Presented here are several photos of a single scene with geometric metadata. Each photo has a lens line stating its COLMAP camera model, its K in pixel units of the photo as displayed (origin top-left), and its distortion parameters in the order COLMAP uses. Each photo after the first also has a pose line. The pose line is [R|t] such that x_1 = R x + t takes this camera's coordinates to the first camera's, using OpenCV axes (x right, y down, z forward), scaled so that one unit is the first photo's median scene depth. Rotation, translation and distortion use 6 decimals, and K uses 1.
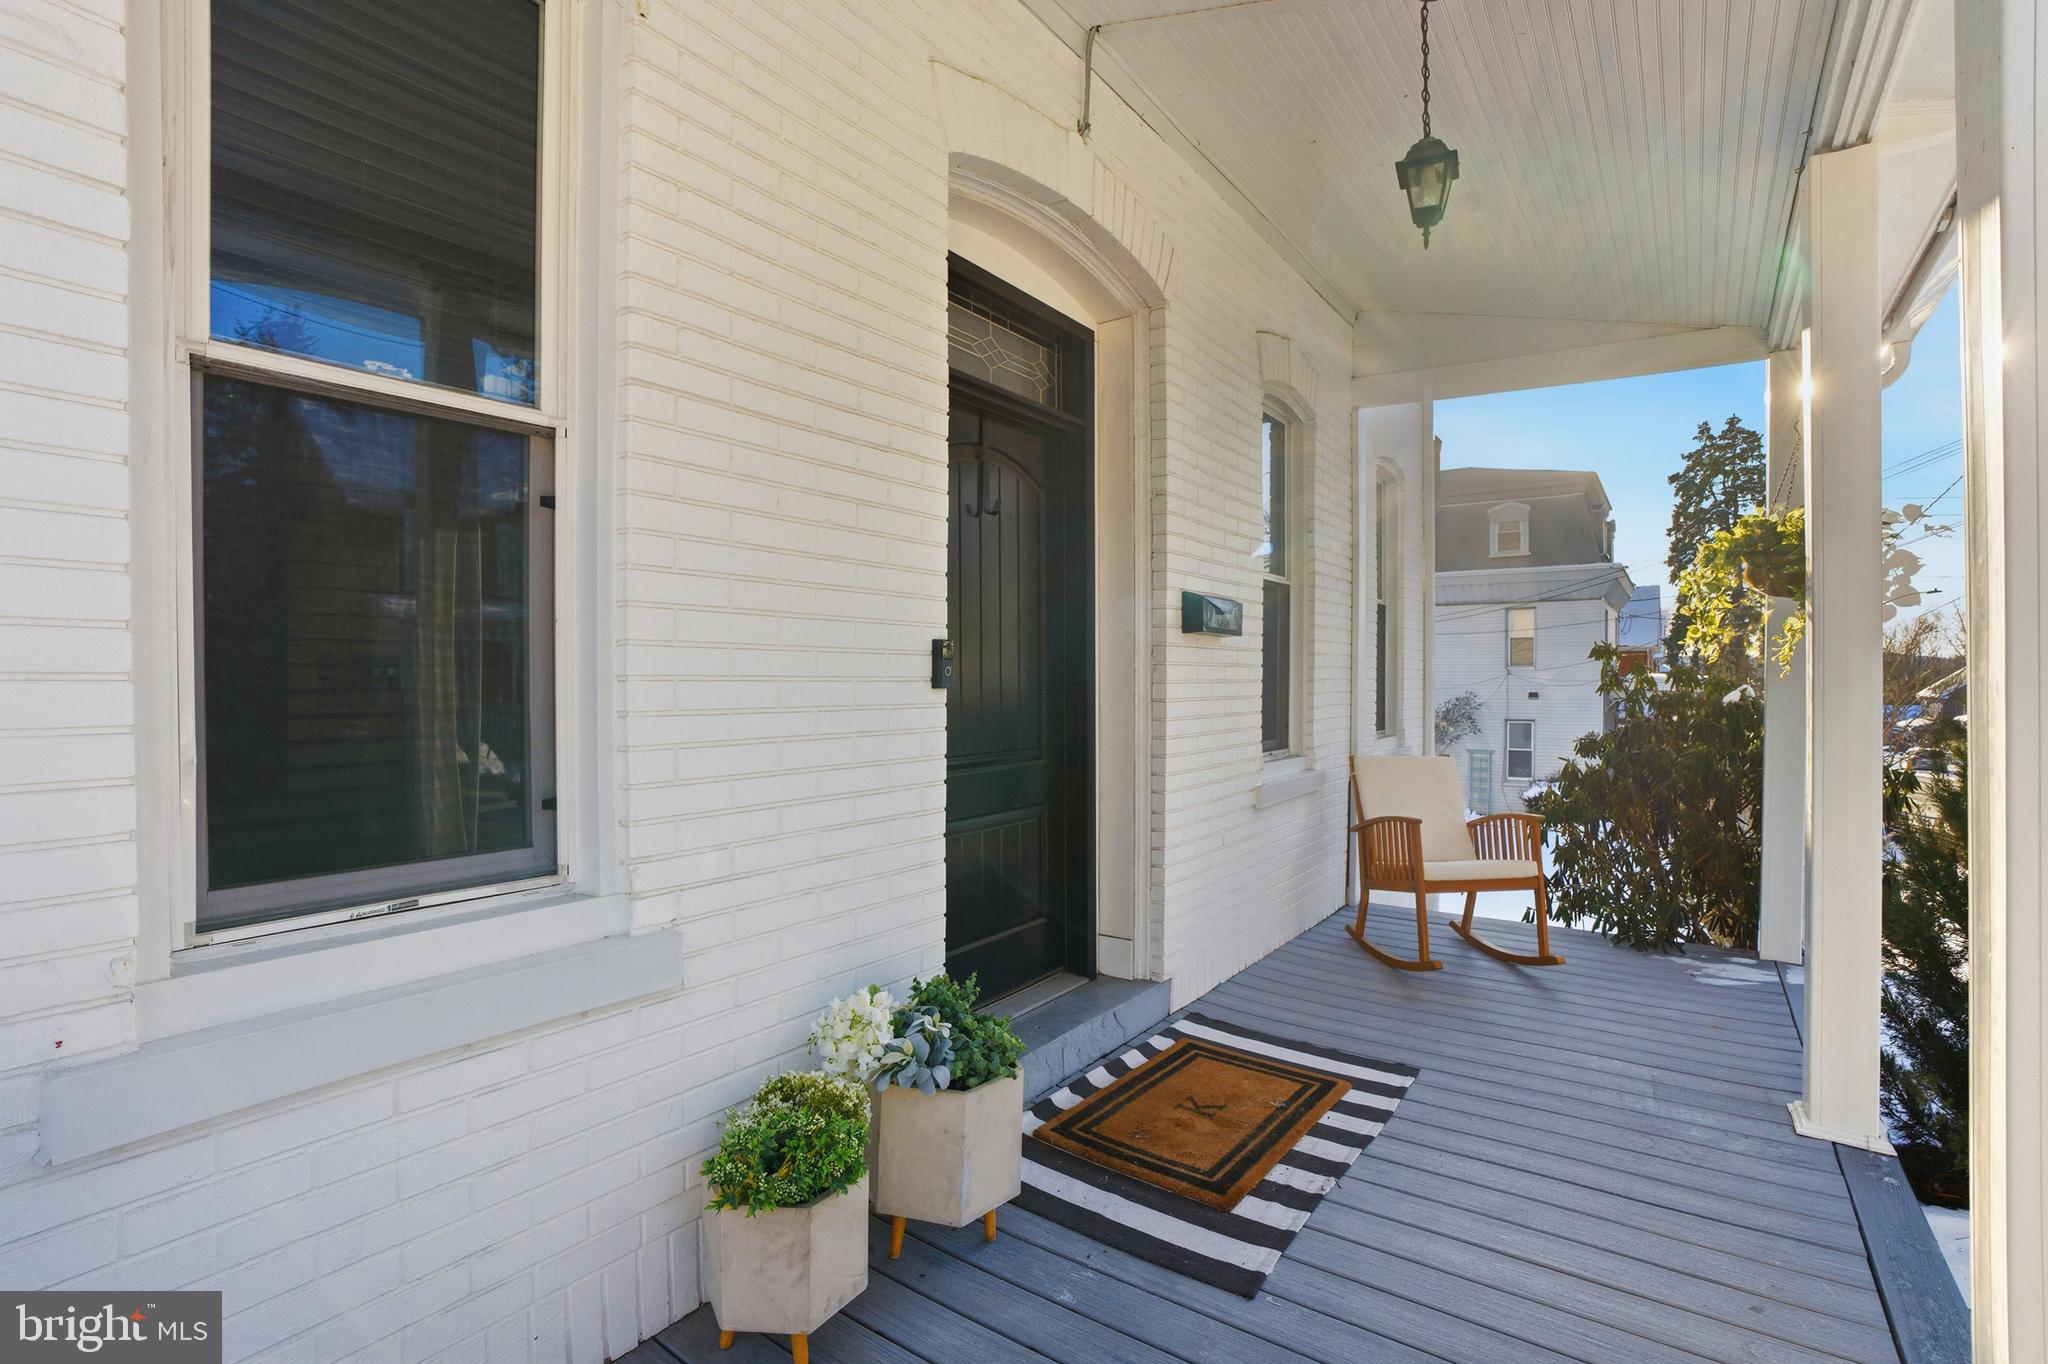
lens RADIAL K [[986.2, 0, 1017.6], [0, 986.2, 682.9], [0, 0, 1]] dist [-0.070772, 0.032750]
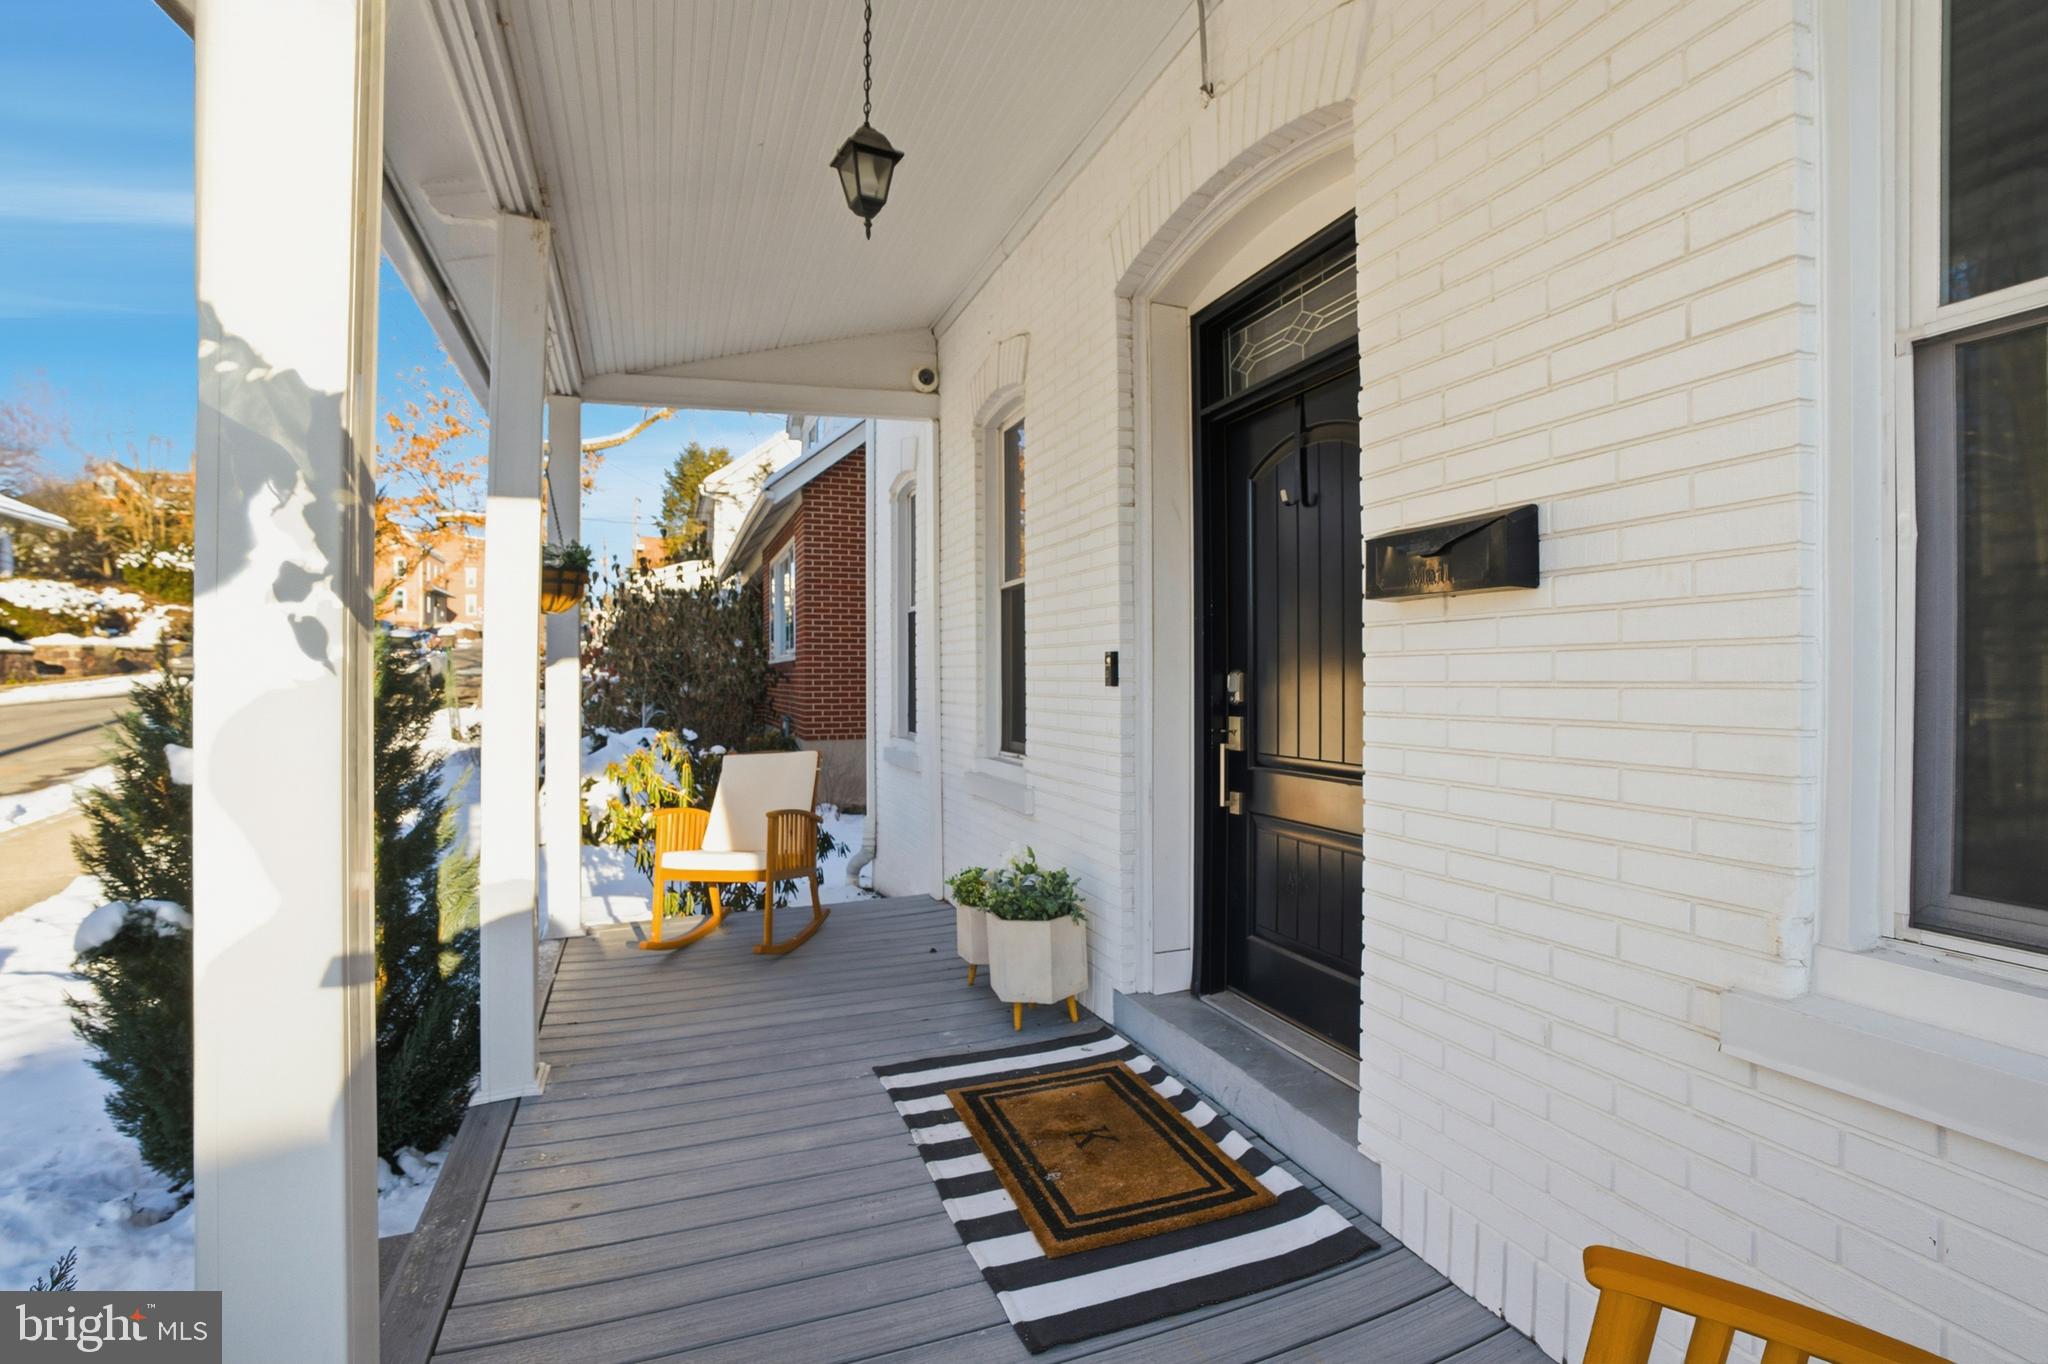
lens RADIAL K [[986.2, 0, 1017.6], [0, 986.2, 682.9], [0, 0, 1]] dist [-0.070772, 0.032750]
pose [[-0.572604, 0.000748, -0.819831, 1.003562], [-0.003943, 0.999986, 0.003667, -0.003603], [0.819822, 0.005332, -0.572593, 1.485808]]
